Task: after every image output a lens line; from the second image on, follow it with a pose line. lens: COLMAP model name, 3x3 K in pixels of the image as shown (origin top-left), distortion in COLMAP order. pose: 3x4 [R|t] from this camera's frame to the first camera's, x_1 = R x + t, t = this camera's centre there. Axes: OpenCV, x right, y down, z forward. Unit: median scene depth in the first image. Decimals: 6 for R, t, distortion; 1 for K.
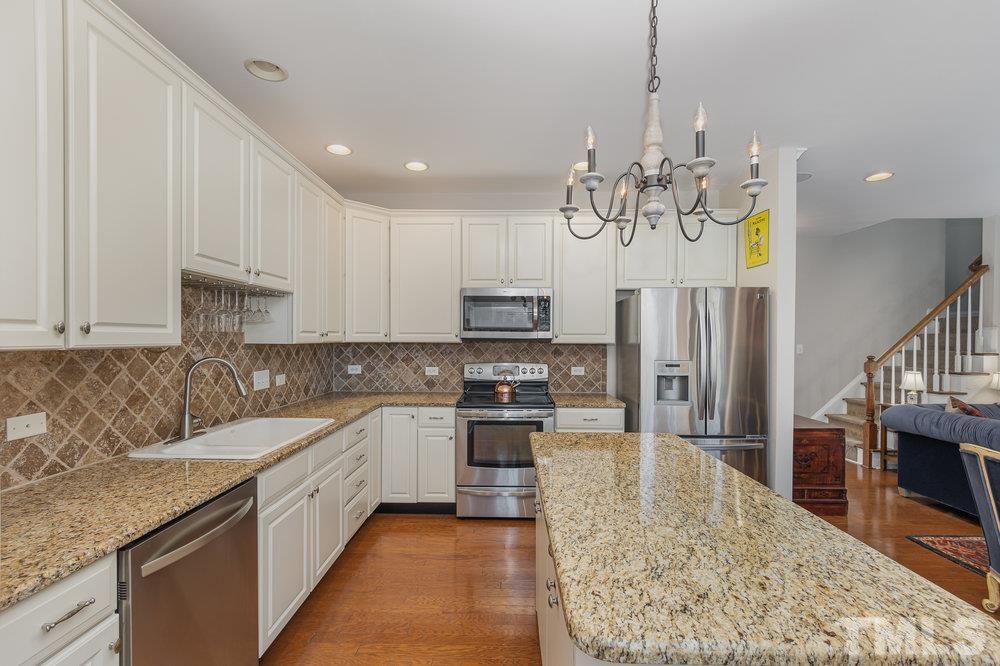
lens RADIAL K [[434.8, 0, 500.9], [0, 434.8, 340.5], [0, 0, 1]] dist [-0.002968, 0.000680]
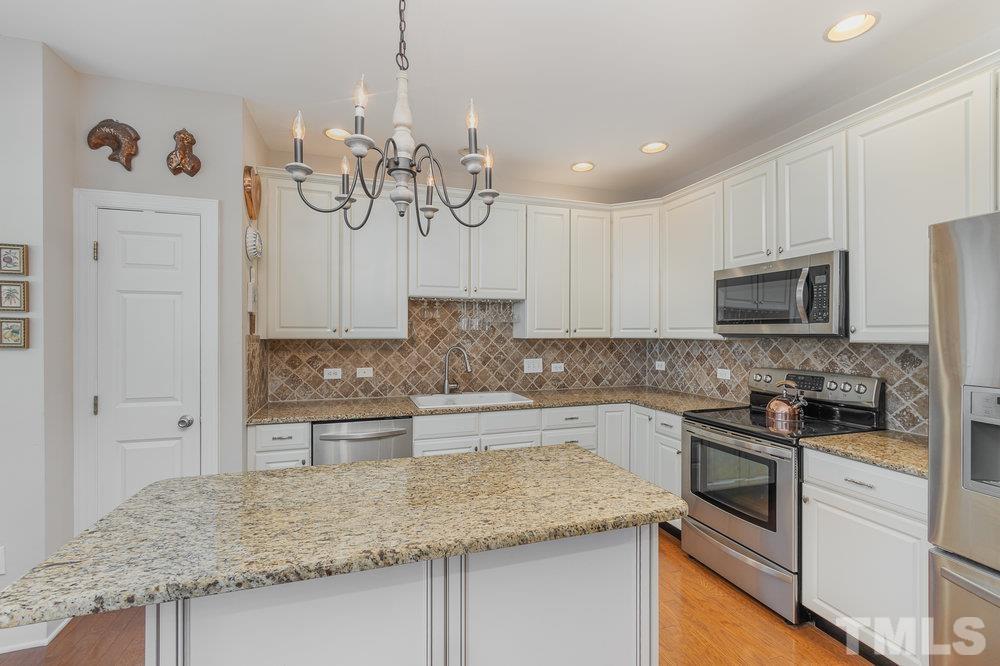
lens RADIAL K [[434.8, 0, 500.0], [0, 434.8, 332.8], [0, 0, 1]] dist [-0.002968, 0.000680]
pose [[0.332478, -0.003365, -0.943105, 0.744000], [-0.004057, 0.999979, -0.004998, -0.002577], [0.943102, 0.005488, 0.332458, 0.514476]]
